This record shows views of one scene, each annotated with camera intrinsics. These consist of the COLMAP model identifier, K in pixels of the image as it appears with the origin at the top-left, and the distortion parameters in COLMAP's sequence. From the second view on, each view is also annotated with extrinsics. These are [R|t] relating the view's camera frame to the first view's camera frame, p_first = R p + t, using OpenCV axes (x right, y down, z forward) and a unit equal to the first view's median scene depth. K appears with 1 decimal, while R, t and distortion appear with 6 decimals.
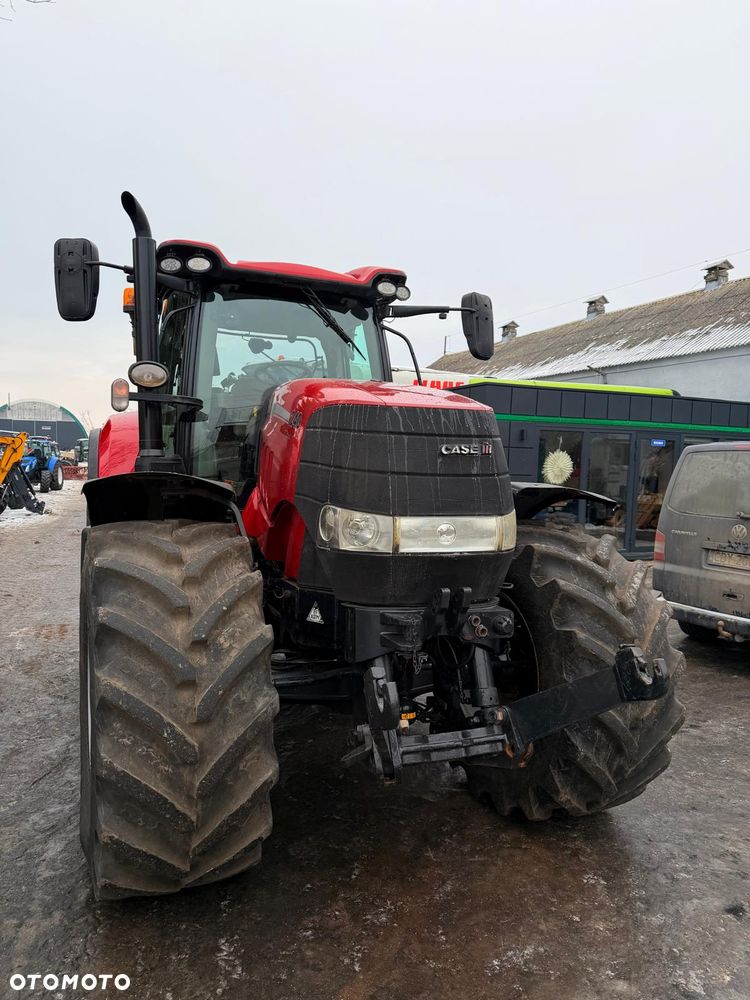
lens RADIAL K [[699.7, 0, 371.6], [0, 699.7, 505.4], [0, 0, 1]] dist [0.049298, -0.048925]
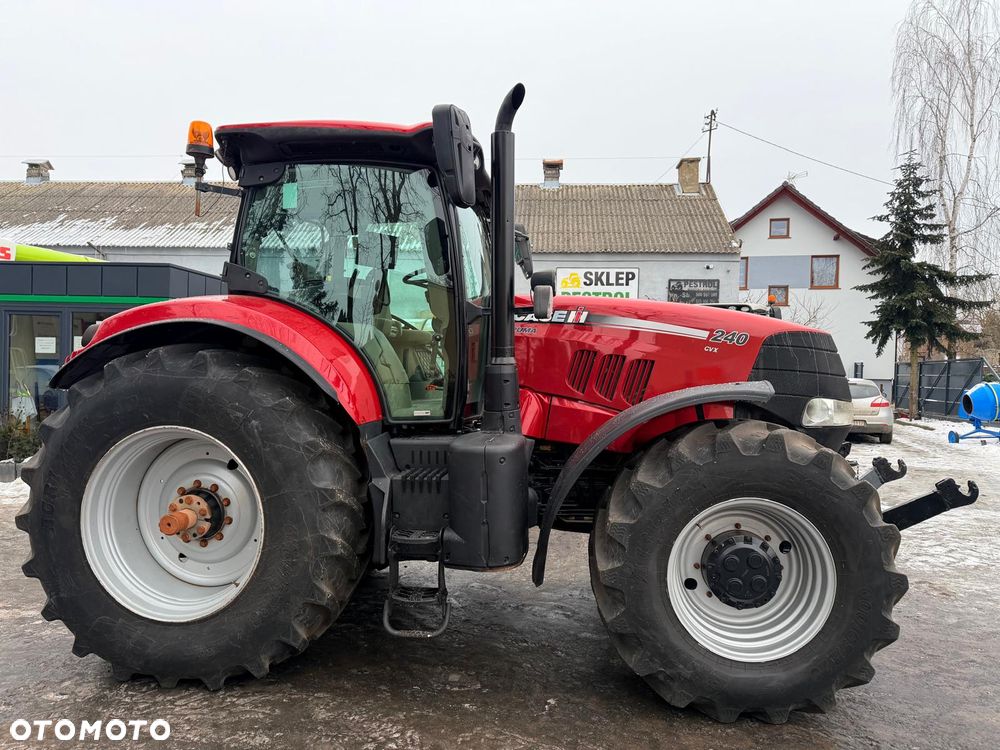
lens RADIAL K [[699.7, 0, 493.9], [0, 699.7, 379.1], [0, 0, 1]] dist [0.049298, -0.048925]
pose [[0.487050, -0.033265, 0.872740, -1.578848], [0.045446, 0.998886, 0.012711, -0.085470], [-0.872191, 0.033472, 0.488019, 0.771344]]
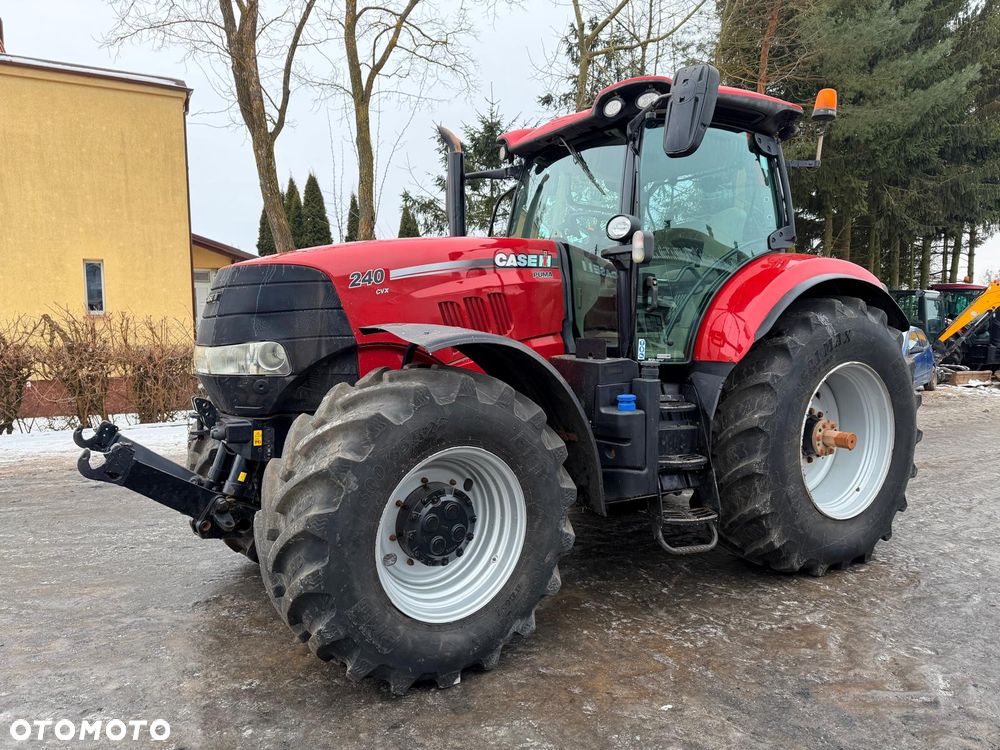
lens RADIAL K [[699.7, 0, 502.6], [0, 699.7, 376.0], [0, 0, 1]] dist [0.049298, -0.048925]
pose [[0.193758, 0.042648, -0.980122, 1.422390], [-0.037207, 0.998655, 0.036099, 0.000184], [0.980344, 0.029473, 0.195084, 1.142275]]
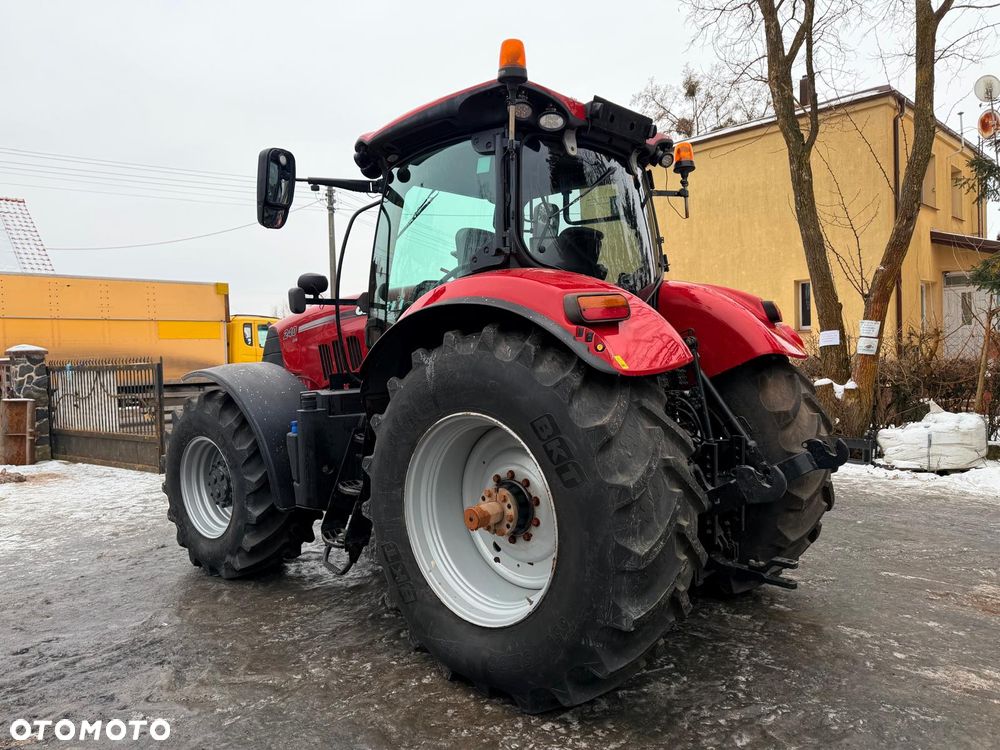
lens RADIAL K [[699.7, 0, 503.7], [0, 699.7, 373.8], [0, 0, 1]] dist [0.049298, -0.048925]
pose [[-0.892790, 0.019806, -0.450038, 0.506895], [-0.011393, 0.997721, 0.066511, -0.145554], [0.450330, 0.064508, -0.890529, 3.256339]]
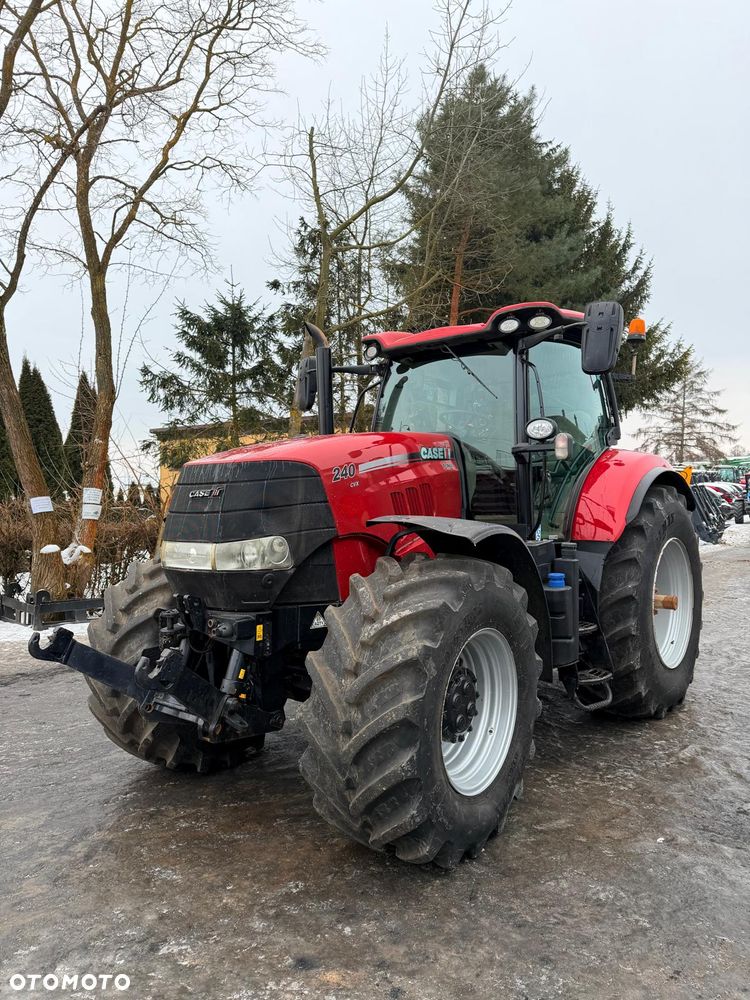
lens RADIAL K [[699.7, 0, 380.0], [0, 699.7, 497.9], [0, 0, 1]] dist [0.049298, -0.048925]
pose [[0.499388, -0.029361, -0.865881, 1.310222], [-0.017014, 0.998901, -0.043684, -0.015894], [0.866212, 0.036548, 0.498339, 0.546943]]
